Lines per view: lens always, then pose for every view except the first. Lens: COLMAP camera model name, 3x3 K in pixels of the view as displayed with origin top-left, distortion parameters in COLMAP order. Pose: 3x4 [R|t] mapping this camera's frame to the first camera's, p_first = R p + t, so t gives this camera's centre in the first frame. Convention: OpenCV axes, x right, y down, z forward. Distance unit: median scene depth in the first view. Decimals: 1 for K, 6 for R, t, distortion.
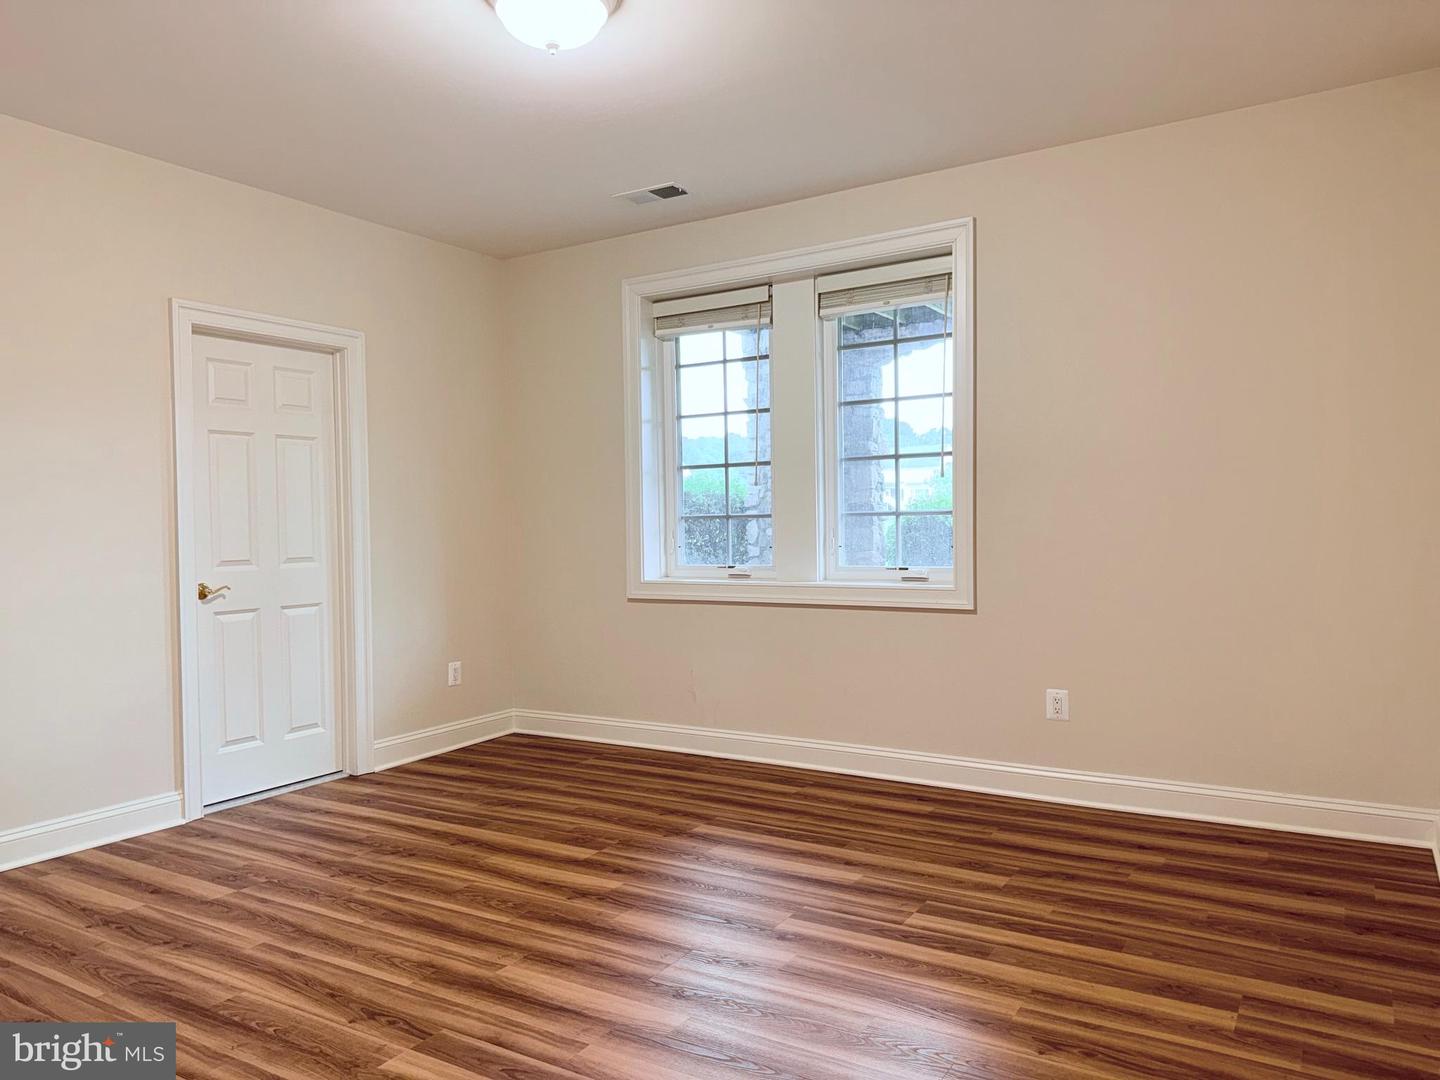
lens RADIAL K [[1016.8, 0, 720.0], [0, 1016.8, 540.0], [0, 0, 1]] dist [0.024771, -0.000236]
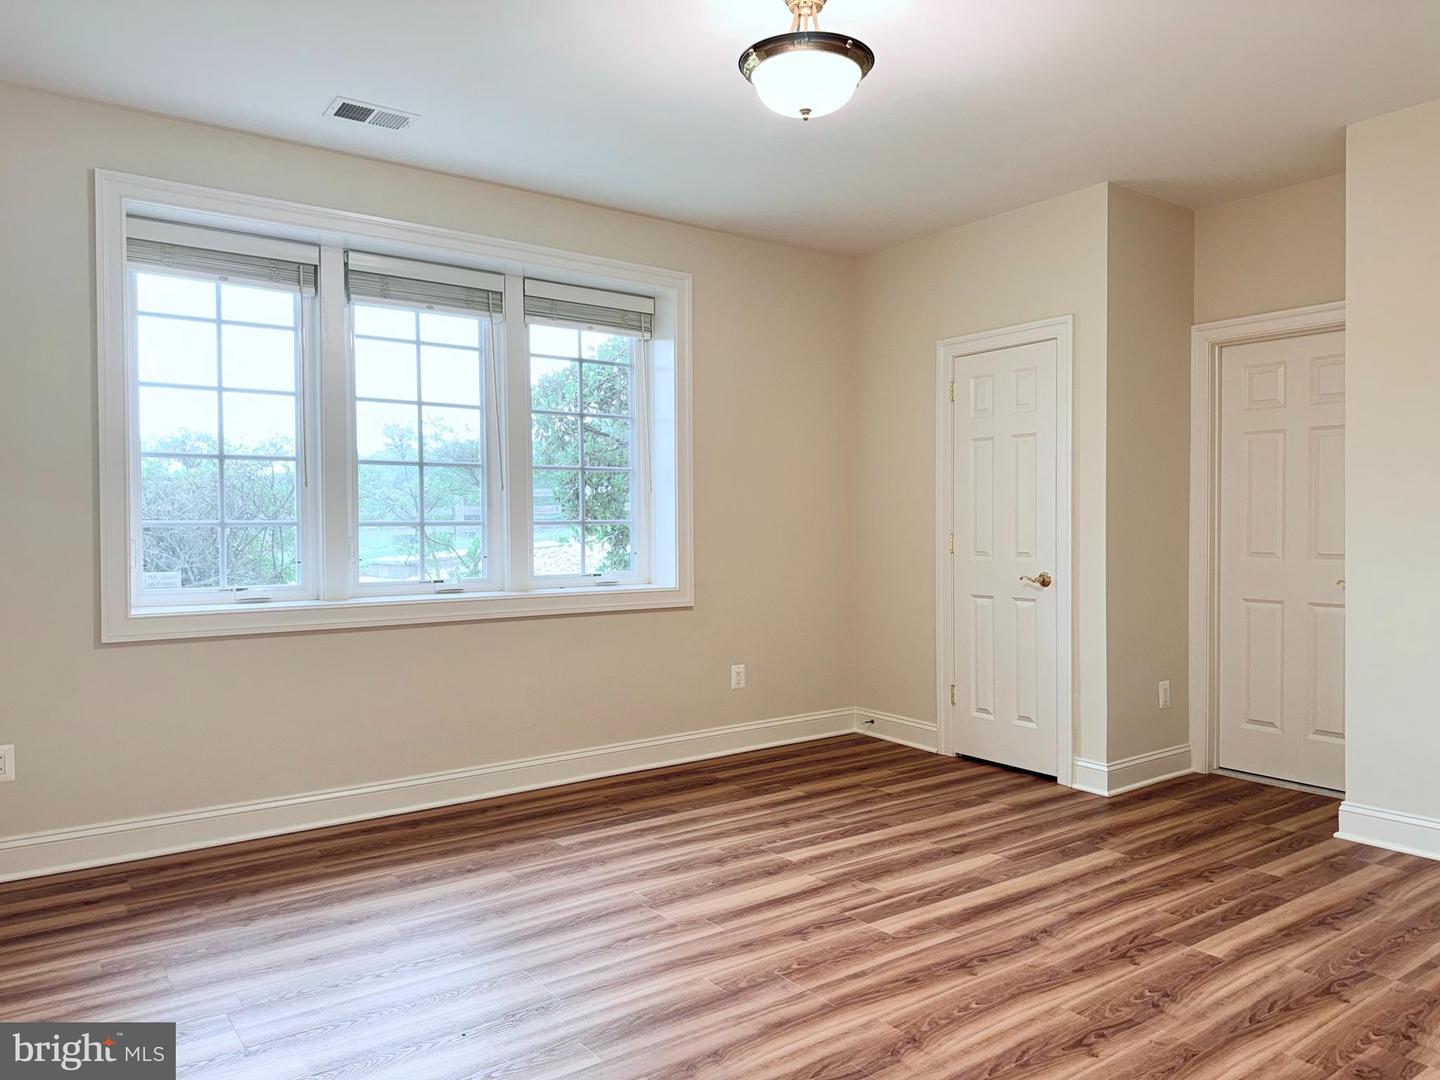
lens RADIAL K [[1016.8, 0, 720.0], [0, 1016.8, 540.0], [0, 0, 1]] dist [0.024771, -0.000236]
pose [[0.384471, 0.007692, 0.923105, -0.612313], [0.016587, 0.999746, -0.015239, 0.007588], [-0.922988, 0.021171, 0.384246, 0.385901]]
